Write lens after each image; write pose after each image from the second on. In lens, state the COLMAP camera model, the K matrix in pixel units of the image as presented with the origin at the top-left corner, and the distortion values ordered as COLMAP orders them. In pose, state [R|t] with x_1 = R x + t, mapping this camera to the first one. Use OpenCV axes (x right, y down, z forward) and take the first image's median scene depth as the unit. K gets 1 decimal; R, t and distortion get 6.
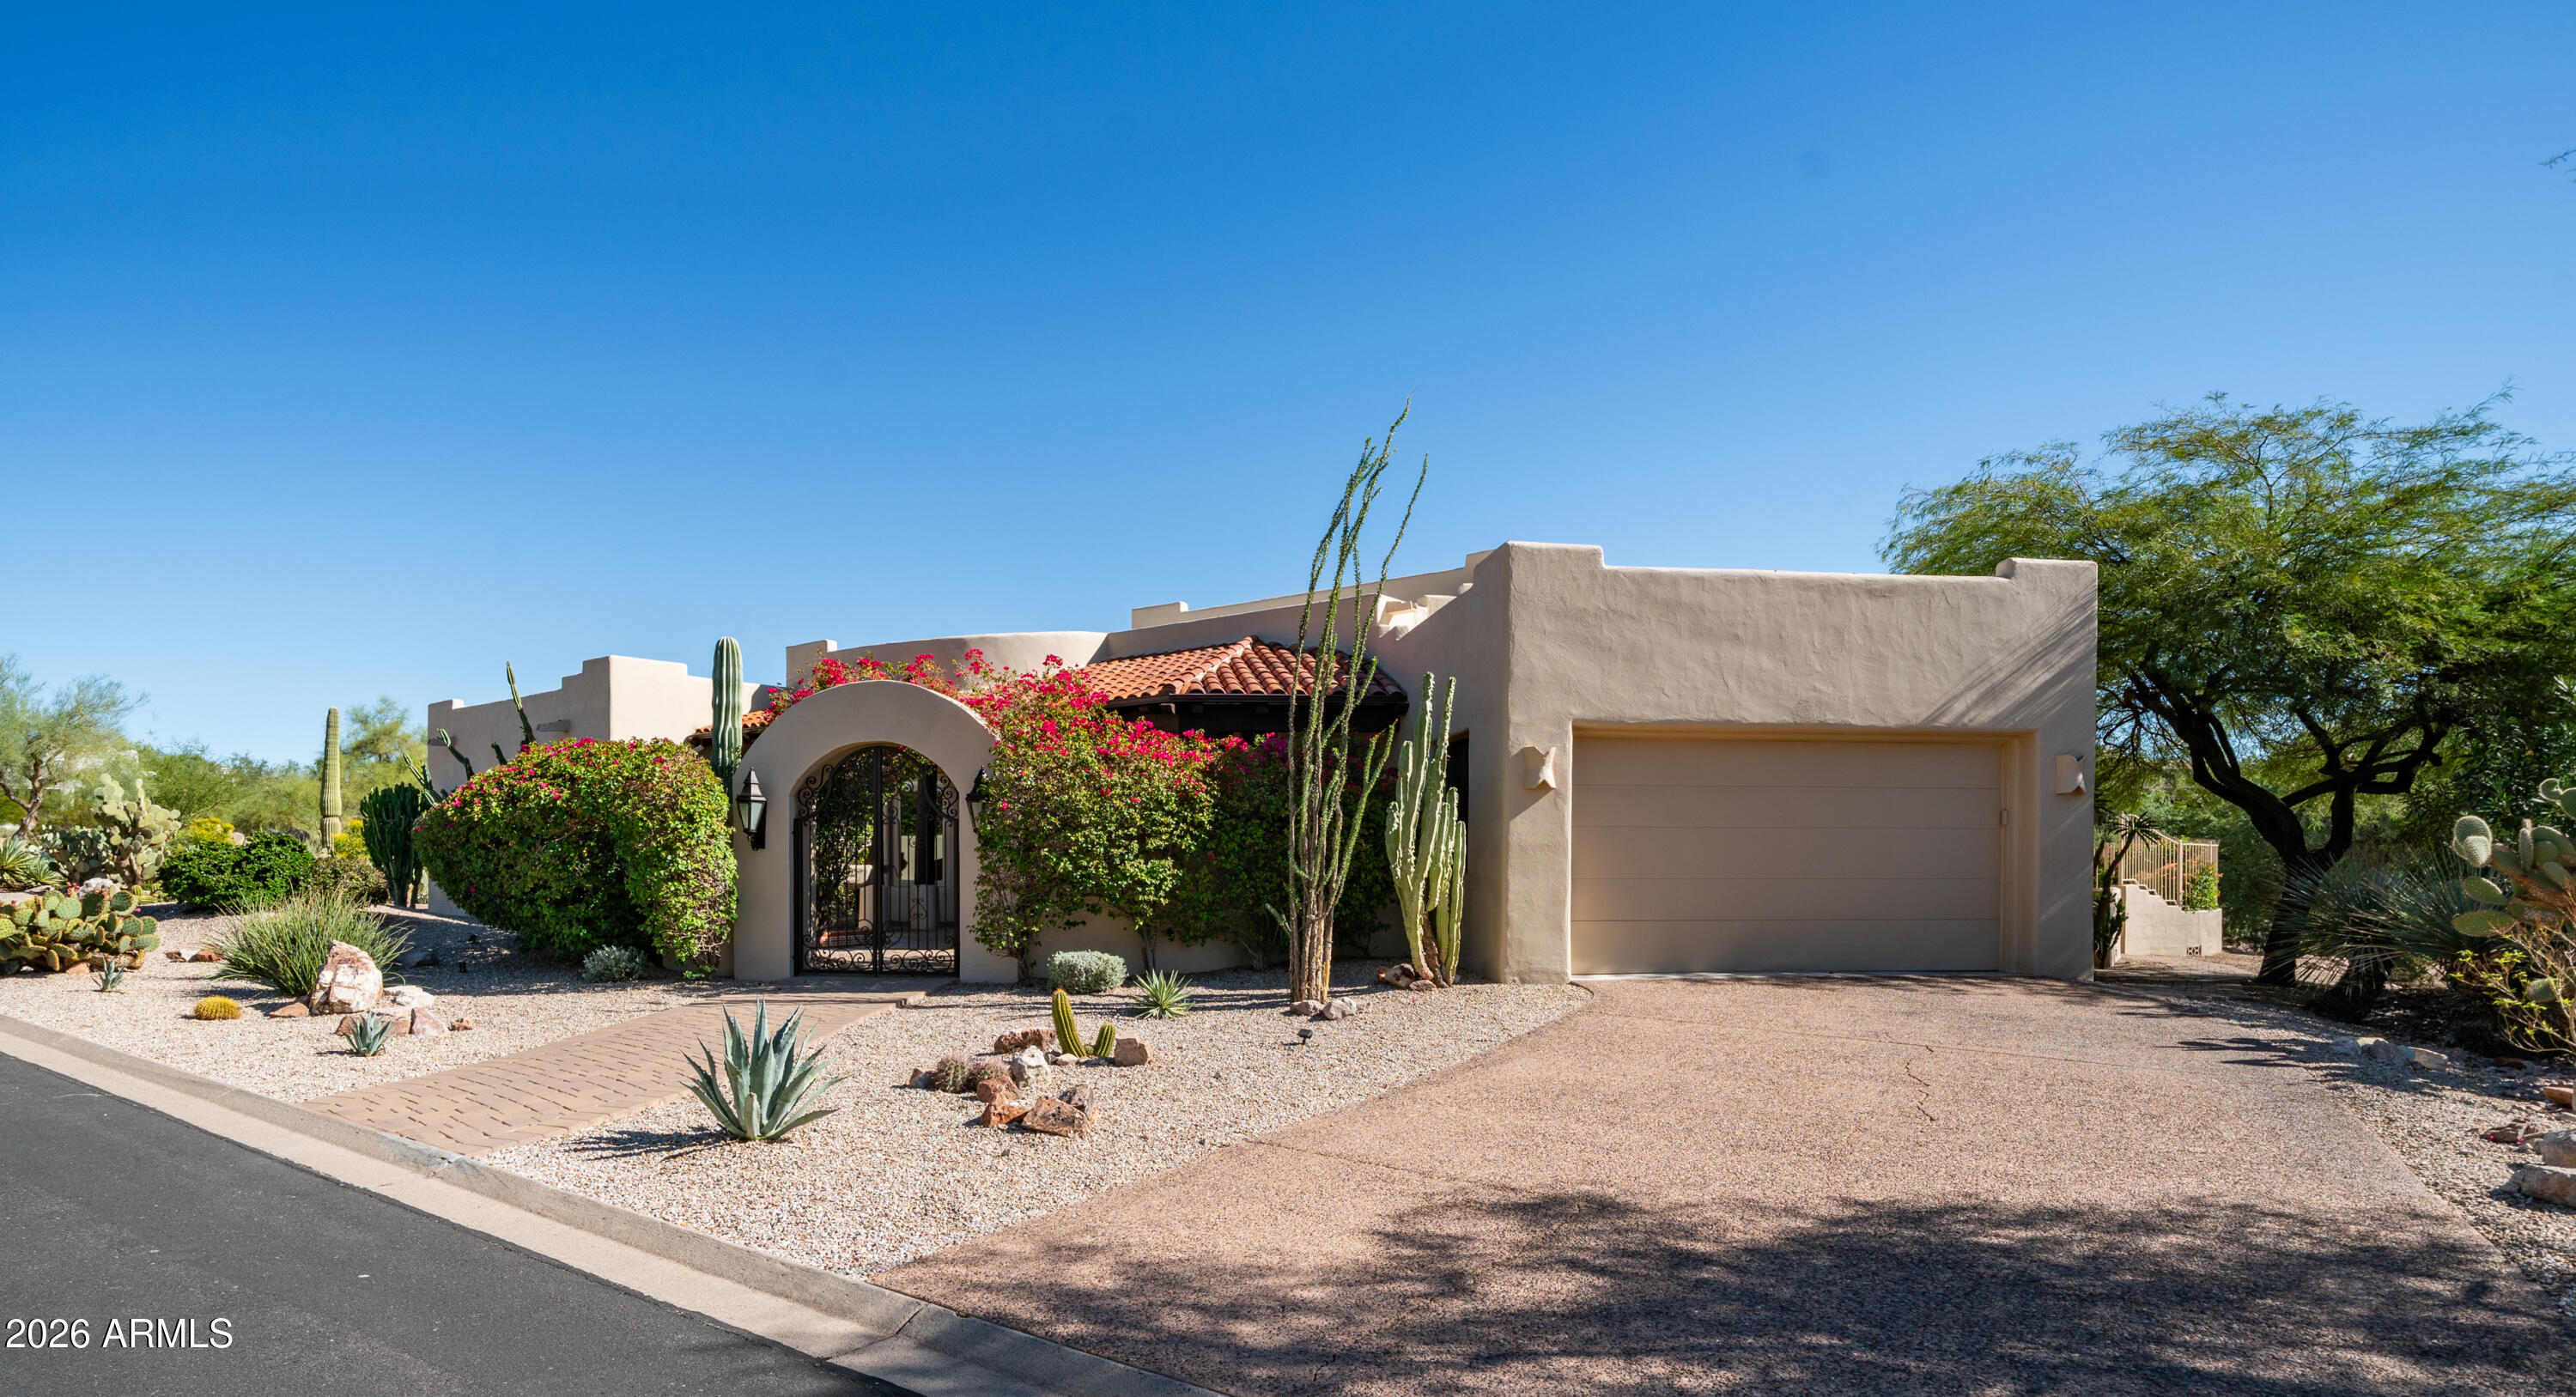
lens RADIAL K [[1046.8, 0, 1287.3], [0, 1046.8, 701.4], [0, 0, 1]] dist [-0.002708, -0.000398]
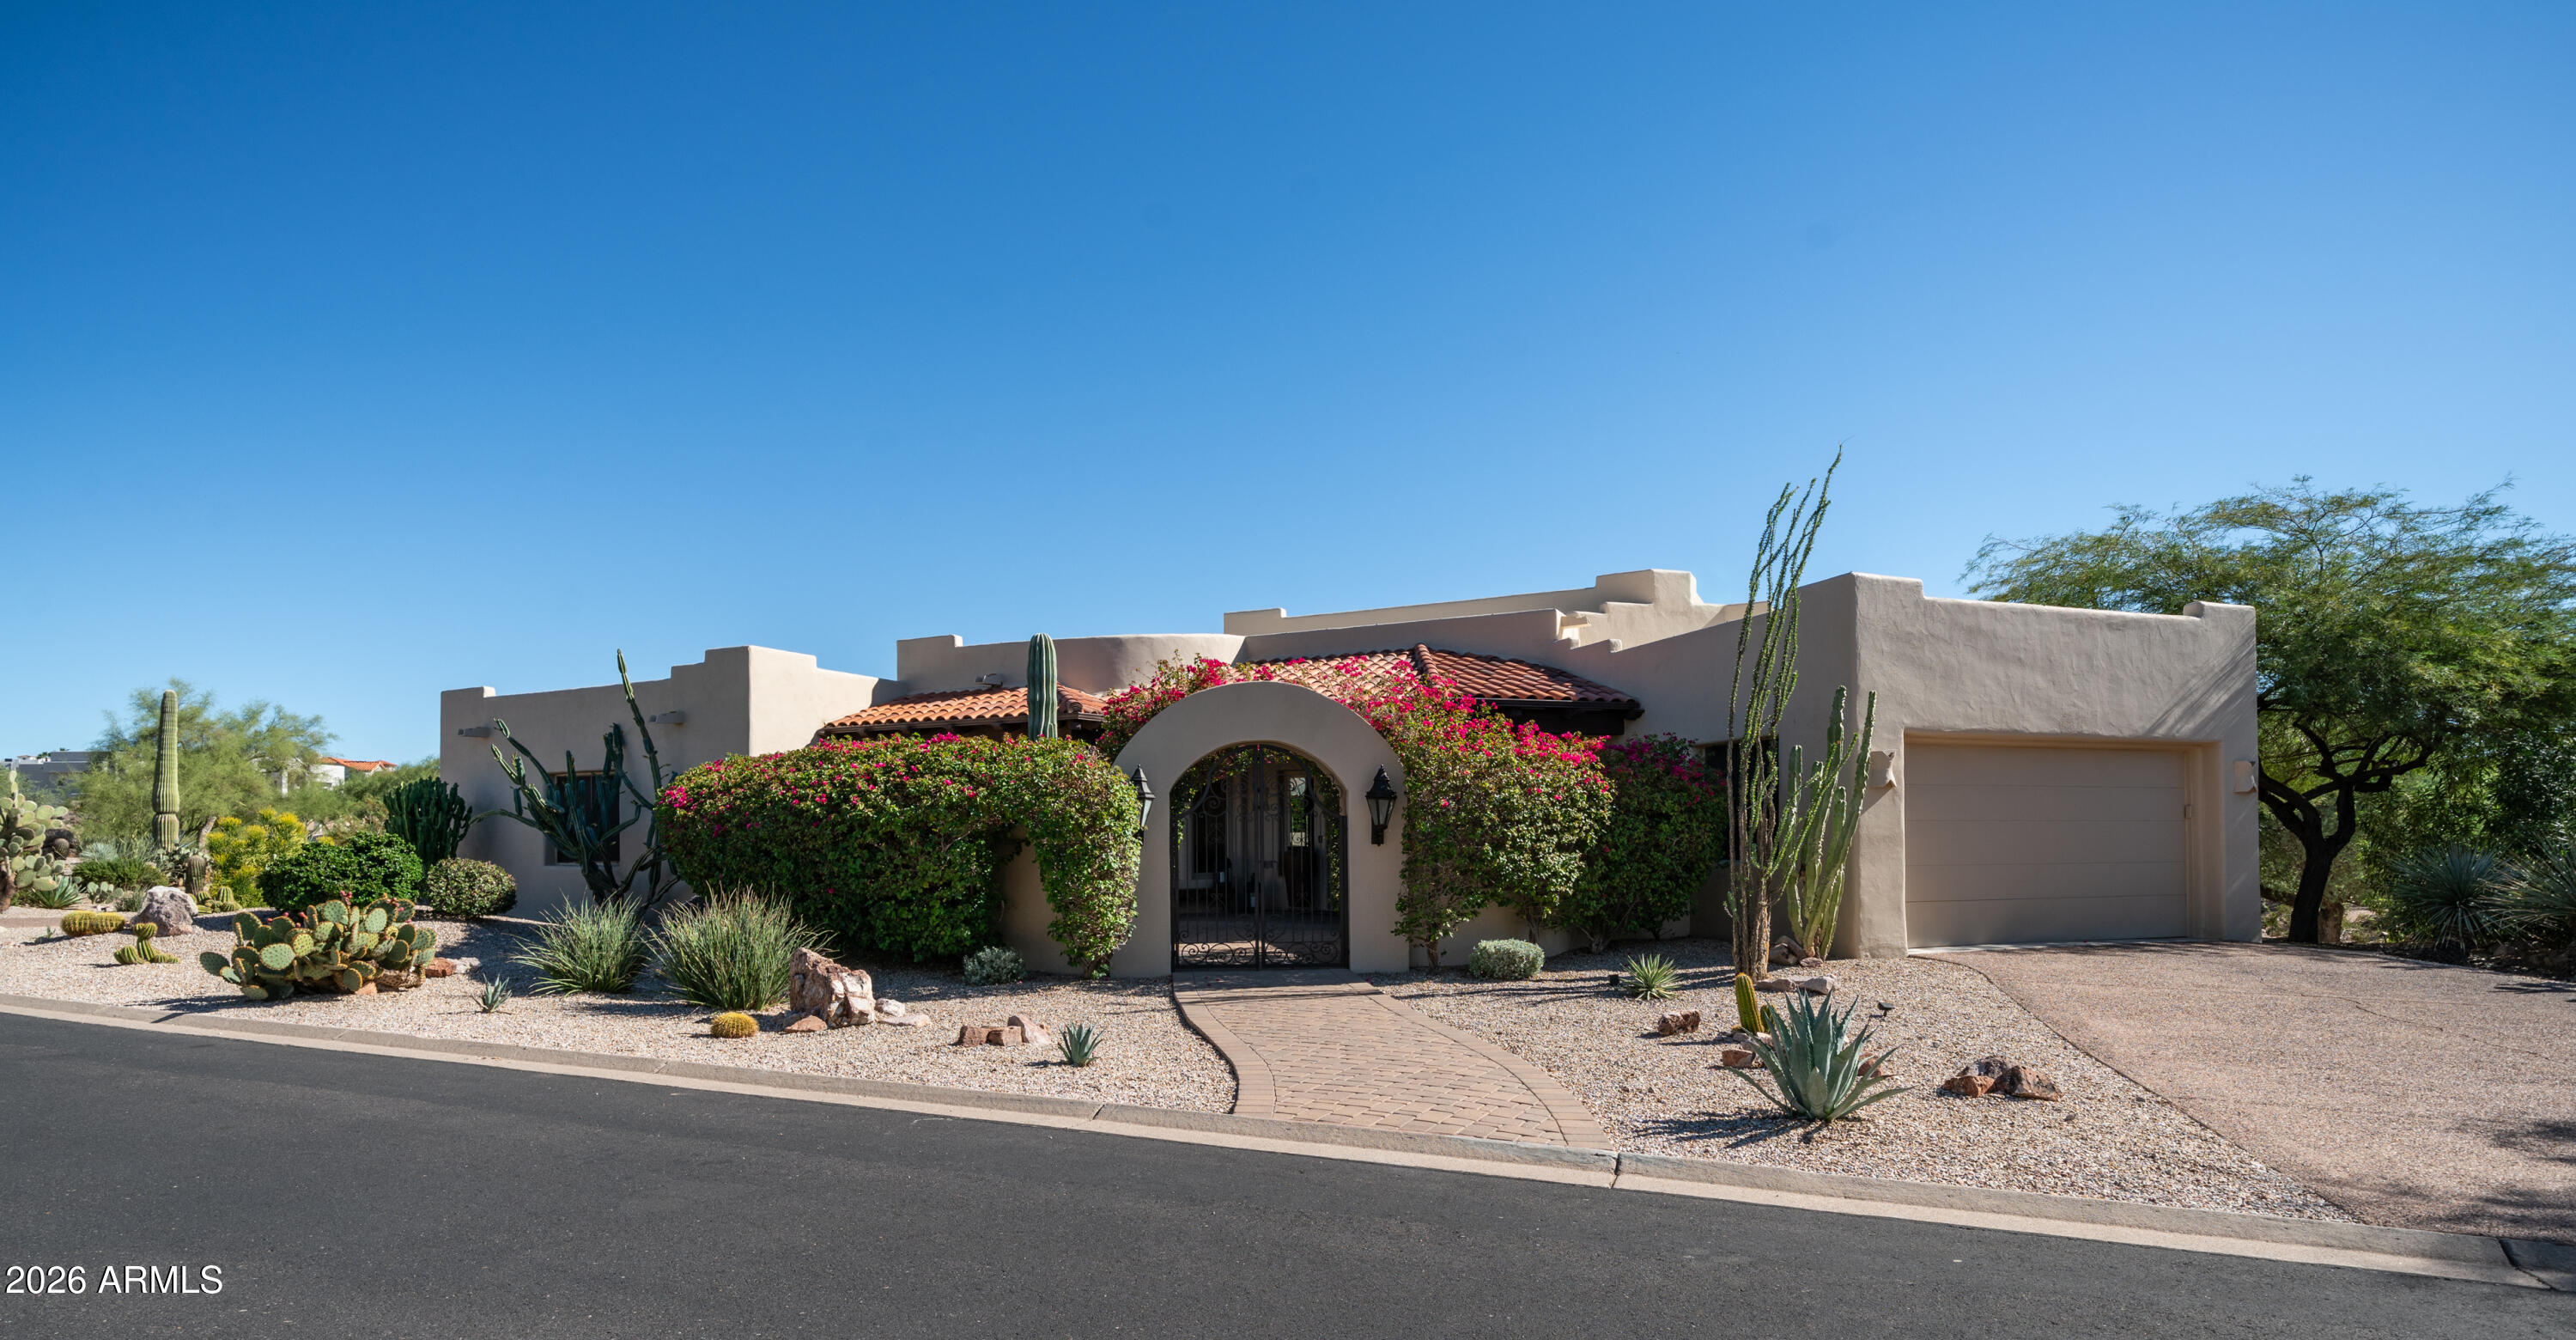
lens RADIAL K [[982.3, 0, 1287.5], [0, 982.3, 676.5], [0, 0, 1]] dist [-0.000091, 0.000153]
pose [[0.985079, 0.020910, 0.170829, -0.579458], [-0.016651, 0.999515, -0.026325, 0.000513], [-0.171296, 0.023088, 0.984949, 0.043151]]
